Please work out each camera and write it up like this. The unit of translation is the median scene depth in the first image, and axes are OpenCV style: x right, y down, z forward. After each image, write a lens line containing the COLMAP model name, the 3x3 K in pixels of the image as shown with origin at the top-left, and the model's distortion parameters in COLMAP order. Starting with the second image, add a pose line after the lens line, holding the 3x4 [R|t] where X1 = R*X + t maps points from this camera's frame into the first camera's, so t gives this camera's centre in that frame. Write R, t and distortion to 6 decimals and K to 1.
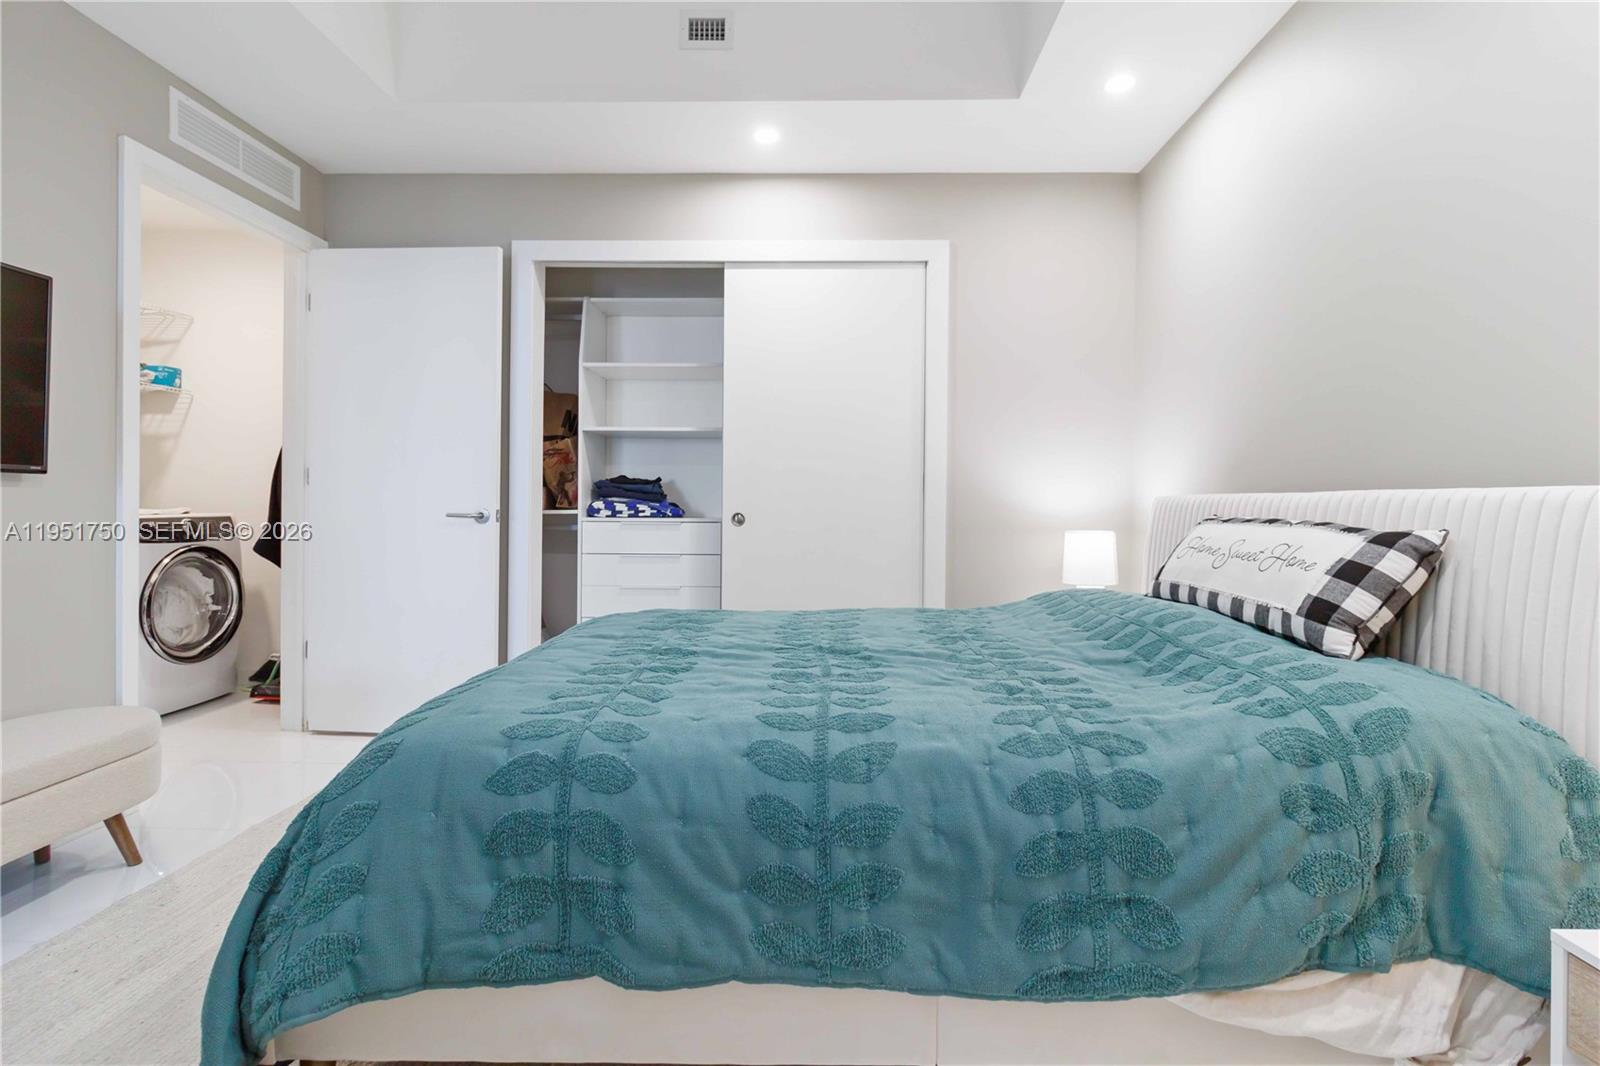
lens RADIAL K [[732.0, 0, 813.6], [0, 732.0, 517.6], [0, 0, 1]] dist [0.001279, 0.001402]
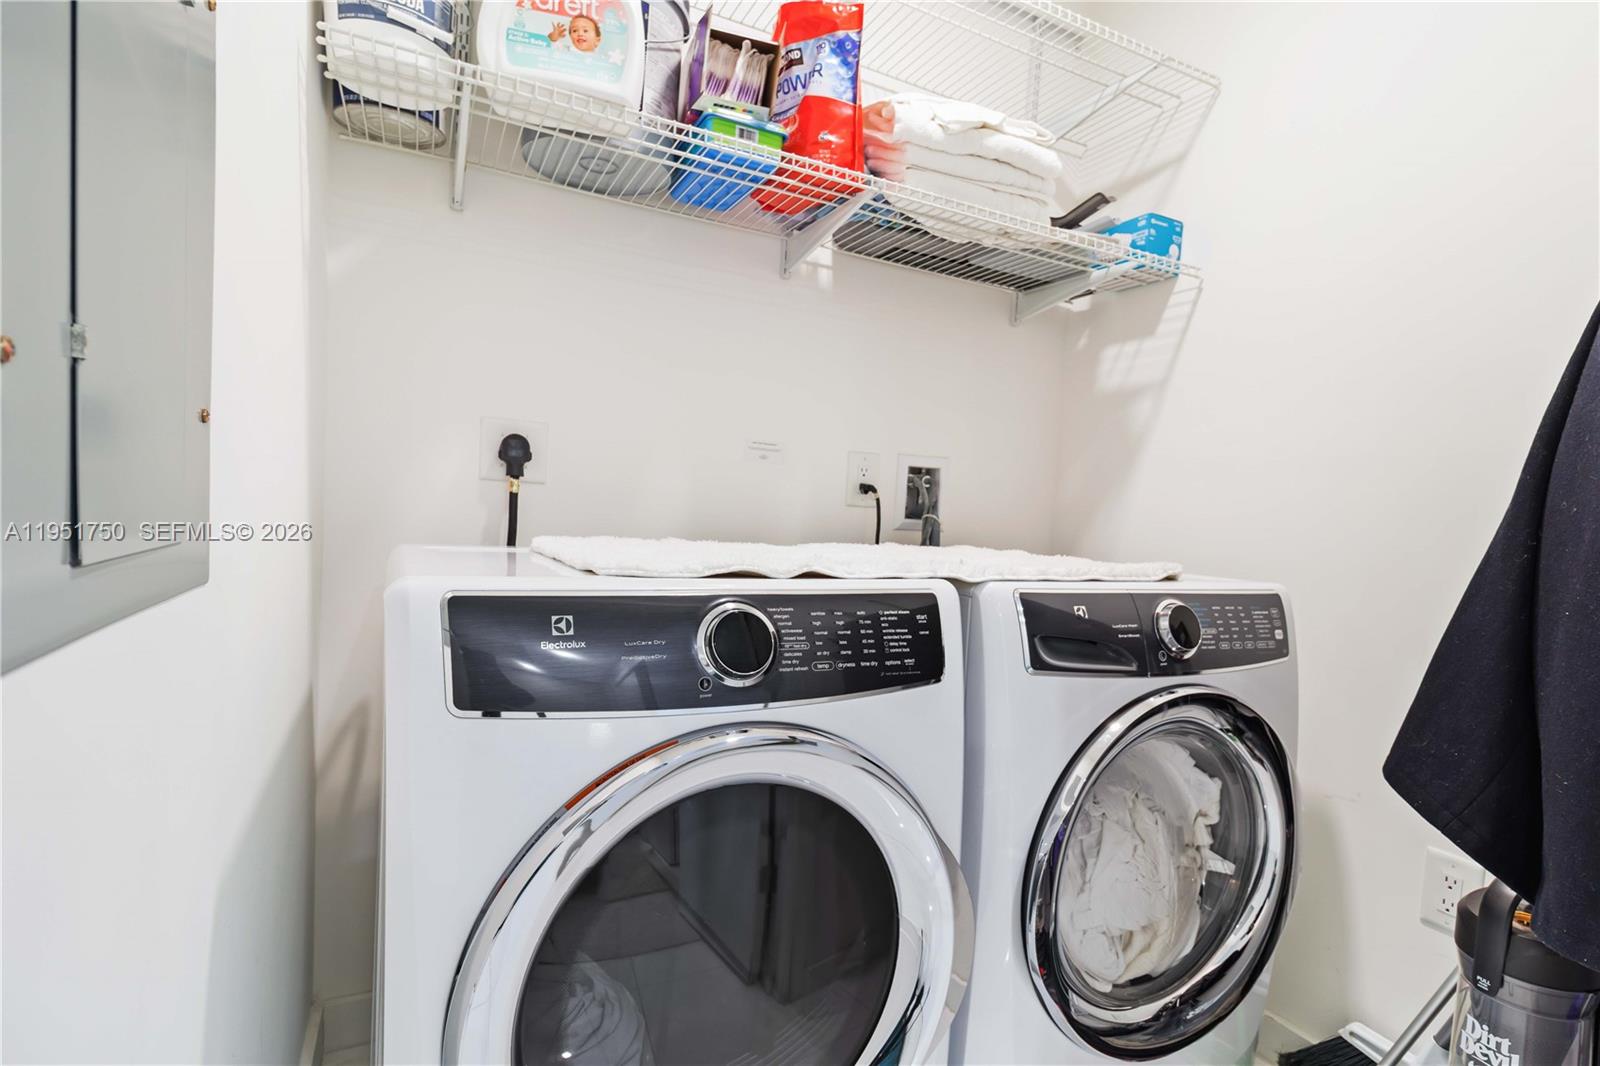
lens RADIAL K [[732.0, 0, 814.9], [0, 732.0, 535.0], [0, 0, 1]] dist [0.001279, 0.001402]
pose [[0.419773, 0.050451, -0.906226, -0.601438], [-0.072301, 0.997140, 0.022021, -0.021388], [0.904745, 0.056277, 0.422220, 0.687780]]
